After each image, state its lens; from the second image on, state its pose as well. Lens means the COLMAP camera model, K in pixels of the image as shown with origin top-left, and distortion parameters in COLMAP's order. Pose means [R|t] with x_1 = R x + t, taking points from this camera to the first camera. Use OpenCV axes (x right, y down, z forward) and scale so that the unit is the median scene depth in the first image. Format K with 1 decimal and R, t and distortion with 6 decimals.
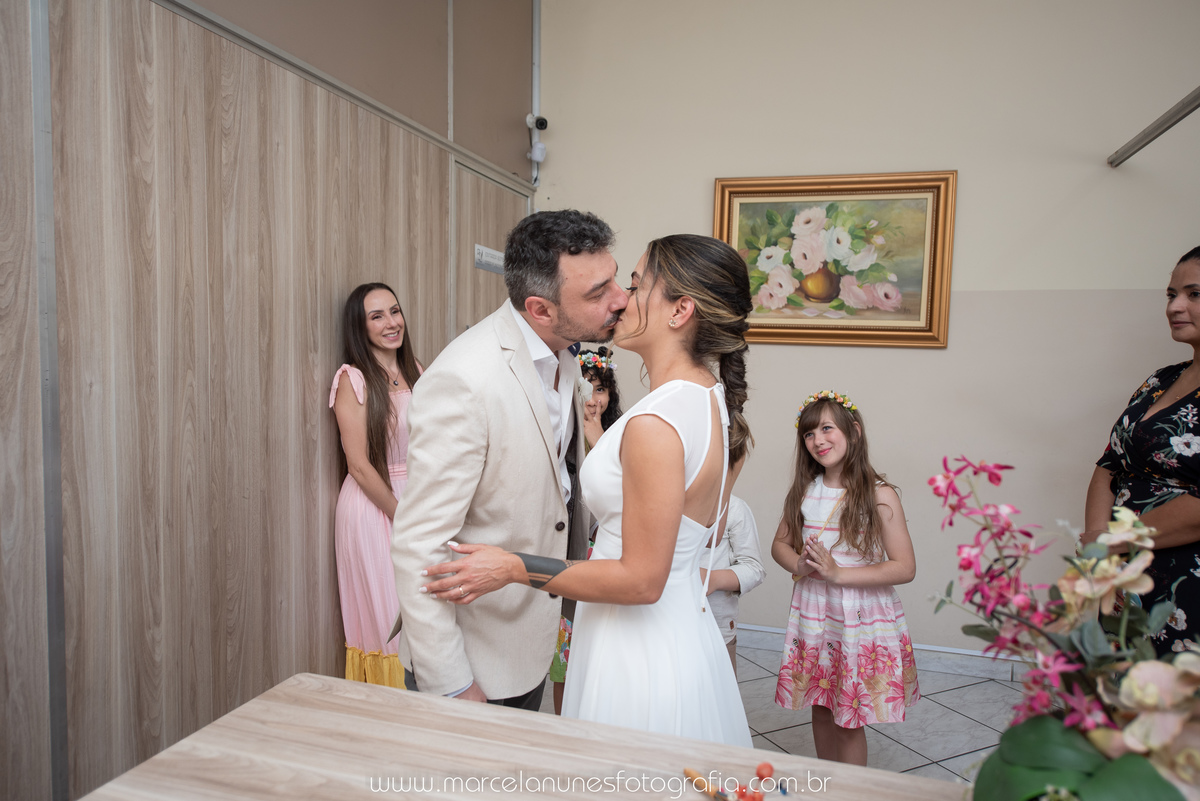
lens RADIAL K [[824.5, 0, 584.1], [0, 824.5, 403.4], [0, 0, 1]] dist [0.002252, -0.000983]
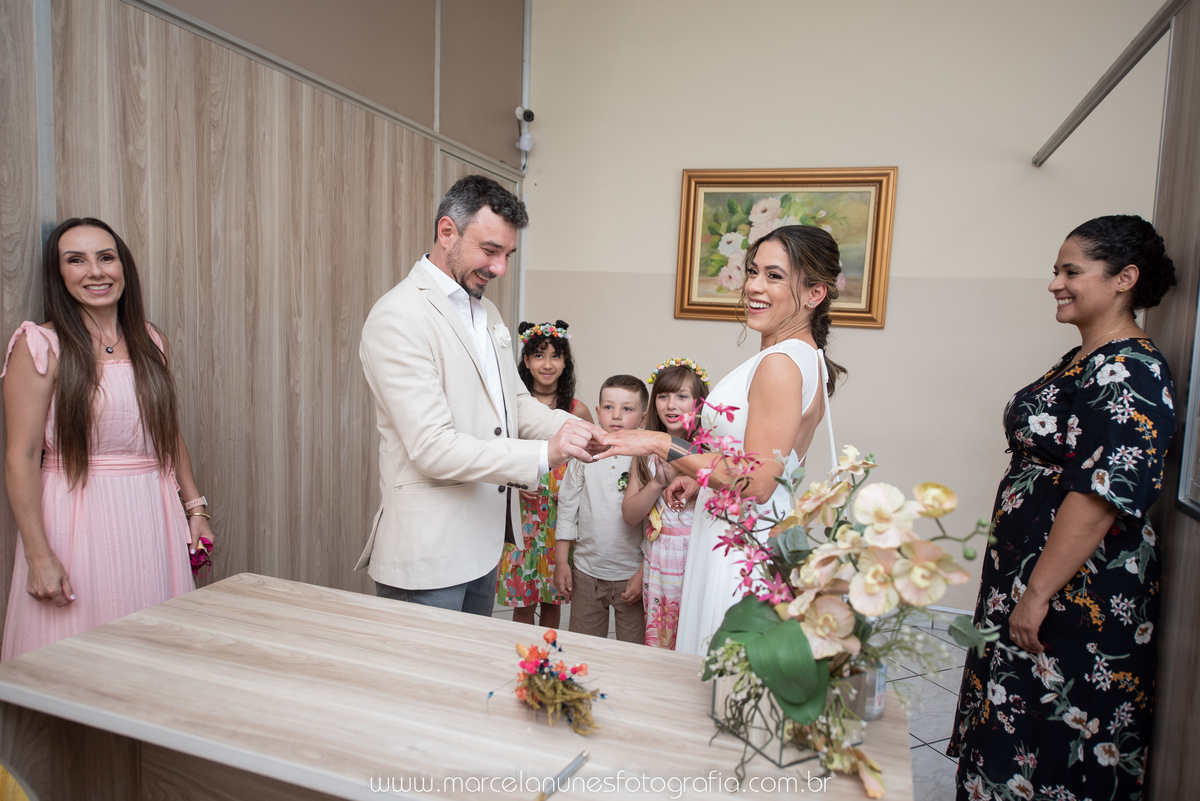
lens RADIAL K [[785.4, 0, 601.1], [0, 785.4, 402.4], [0, 0, 1]] dist [0.003397, -0.001652]
pose [[0.999471, 0.025470, -0.020221, 0.131910], [-0.024846, 0.999225, 0.030529, 0.014523], [0.020983, -0.030010, 0.999329, -0.099112]]
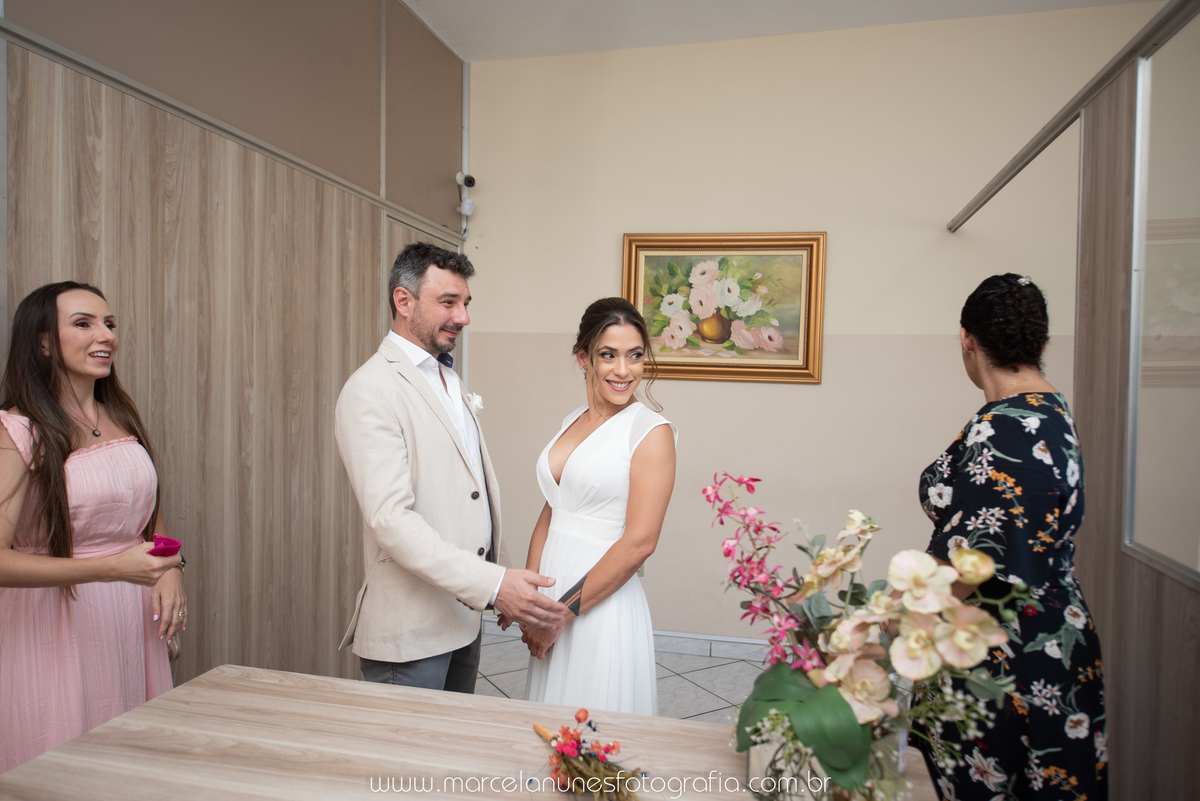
lens RADIAL K [[785.4, 0, 603.8], [0, 785.4, 402.8], [0, 0, 1]] dist [0.003397, -0.001652]
pose [[0.996025, 0.000203, 0.089072, 0.059640], [0.003082, 0.999320, -0.036751, -0.001012], [-0.089019, 0.036880, 0.995347, -0.108297]]
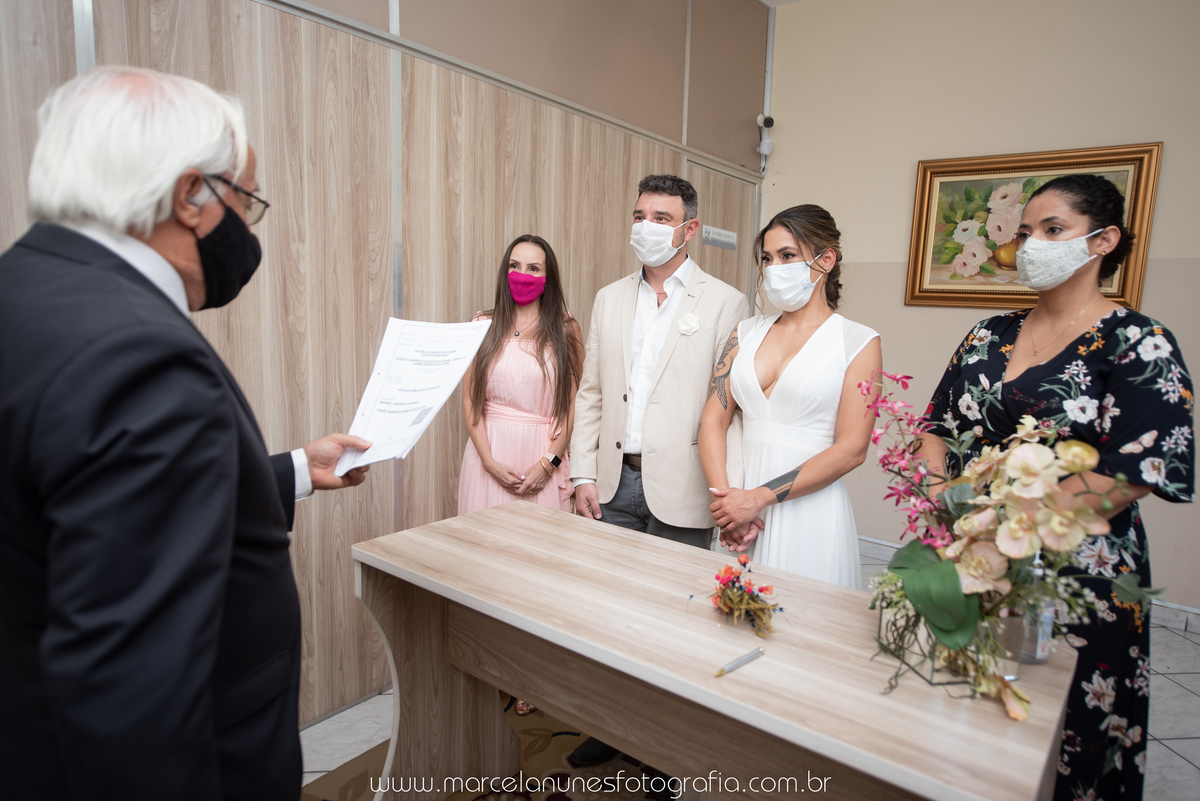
lens RADIAL K [[723.2, 0, 603.0], [0, 723.2, 402.2], [0, 0, 1]] dist [0.001014, -0.000370]
pose [[0.939621, 0.058017, -0.337263, 0.176811], [-0.039425, 0.997315, 0.061720, 0.025798], [0.339938, -0.044697, 0.939385, -0.172112]]
